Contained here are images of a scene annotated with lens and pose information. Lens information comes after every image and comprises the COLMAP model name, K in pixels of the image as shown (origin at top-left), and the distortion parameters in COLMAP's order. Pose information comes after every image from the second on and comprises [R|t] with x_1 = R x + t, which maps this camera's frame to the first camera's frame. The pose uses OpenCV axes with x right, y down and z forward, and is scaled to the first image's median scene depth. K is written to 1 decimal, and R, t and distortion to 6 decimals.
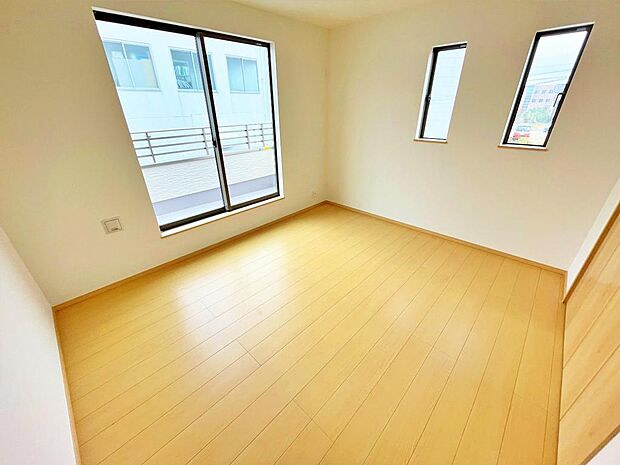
lens RADIAL K [[250.1, 0, 312.4], [0, 250.1, 234.5], [0, 0, 1]] dist [-0.003316, -0.000081]
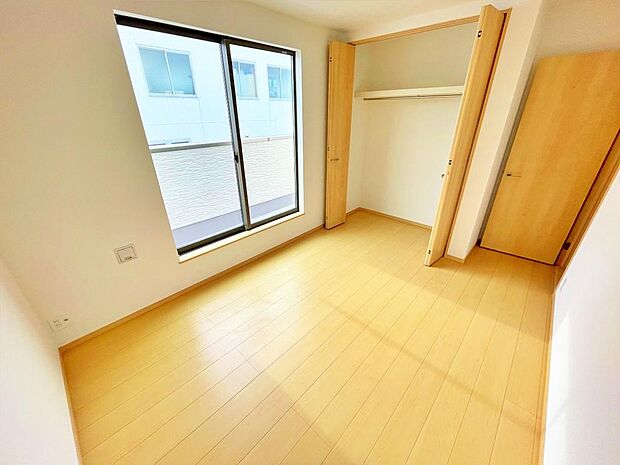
lens RADIAL K [[250.1, 0, 311.8], [0, 250.1, 233.7], [0, 0, 1]] dist [-0.003316, -0.000081]
pose [[0.999967, -0.002398, 0.007712, -0.119293], [0.002558, 0.999780, -0.020826, -0.066658], [-0.007660, 0.020845, 0.999753, 0.083823]]
